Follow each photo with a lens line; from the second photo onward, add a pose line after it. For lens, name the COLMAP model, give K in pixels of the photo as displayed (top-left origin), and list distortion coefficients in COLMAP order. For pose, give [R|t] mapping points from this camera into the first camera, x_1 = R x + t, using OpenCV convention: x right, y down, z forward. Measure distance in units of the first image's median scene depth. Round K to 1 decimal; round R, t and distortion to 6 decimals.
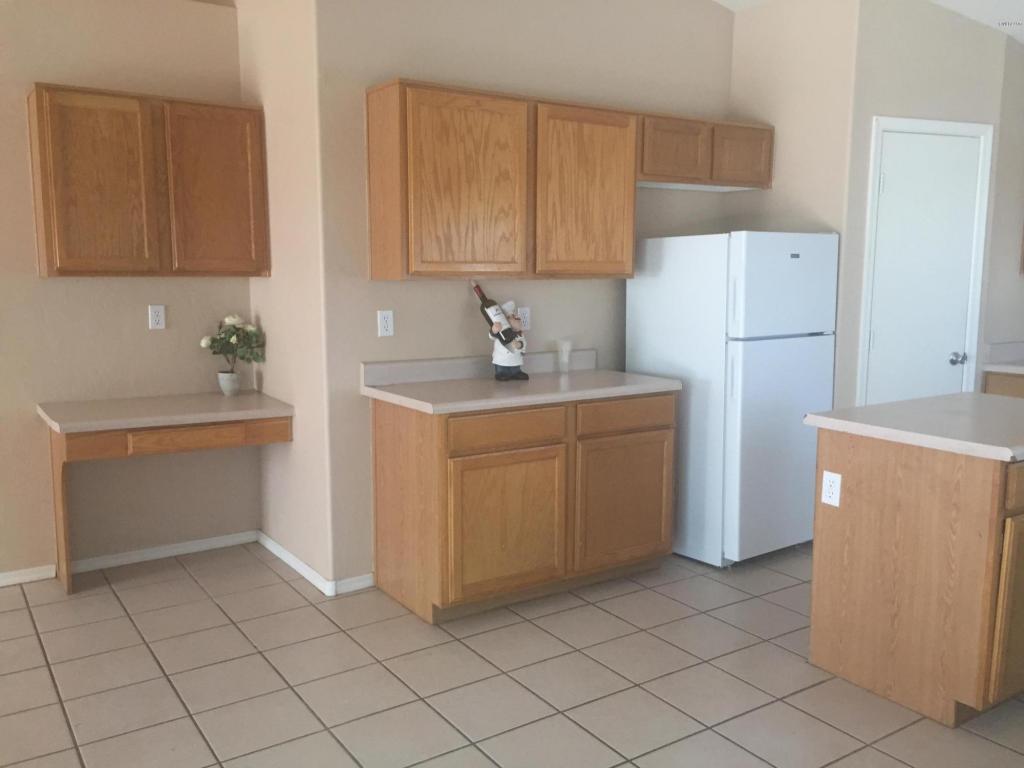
lens RADIAL K [[872.8, 0, 512.0], [0, 872.8, 384.0], [0, 0, 1]] dist [0.092101, -0.121698]
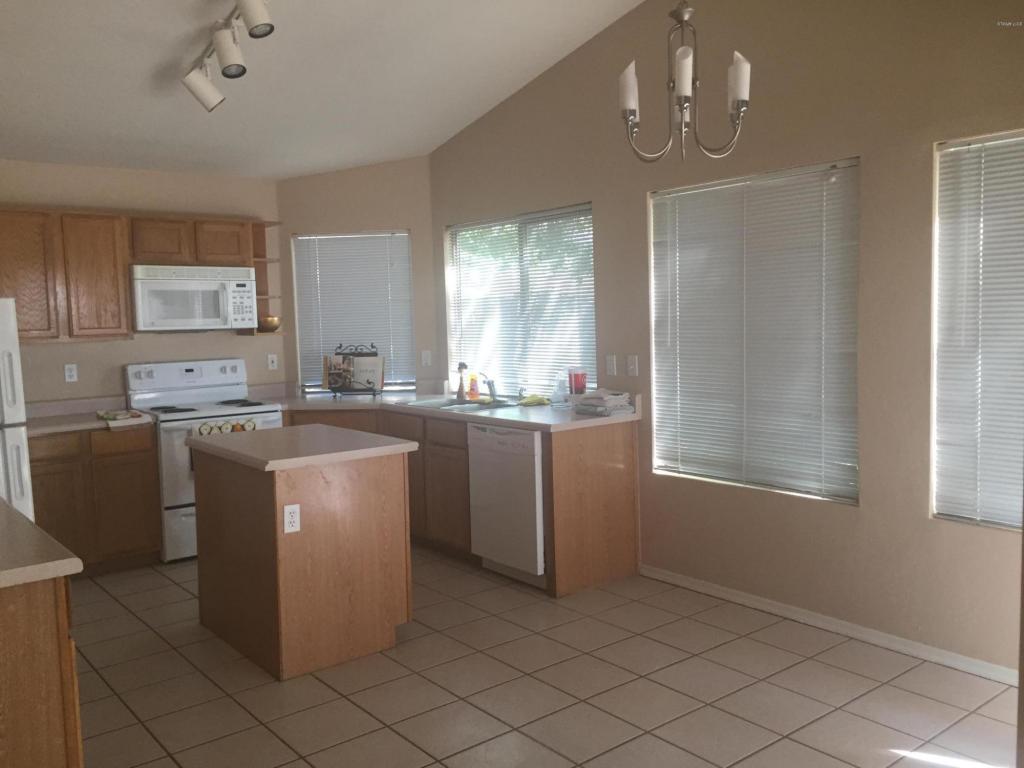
lens RADIAL K [[872.8, 0, 512.0], [0, 872.8, 384.0], [0, 0, 1]] dist [0.092101, -0.121698]
pose [[-0.083141, -0.081267, 0.993219, -0.828849], [0.159596, 0.982719, 0.093767, -0.123390], [-0.983675, 0.166310, -0.068734, 0.773384]]
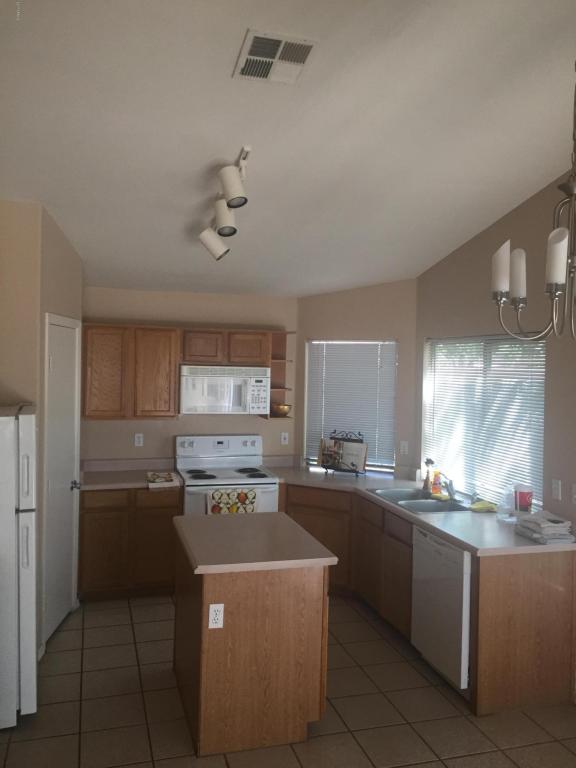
lens RADIAL K [[654.6, 0, 288.0], [0, 654.6, 384.0], [0, 0, 1]] dist [0.092101, -0.121698]
pose [[0.296361, -0.027654, 0.954676, -0.583375], [0.105459, 0.994416, -0.003933, -0.227096], [-0.949236, 0.101845, 0.297622, 0.561163]]
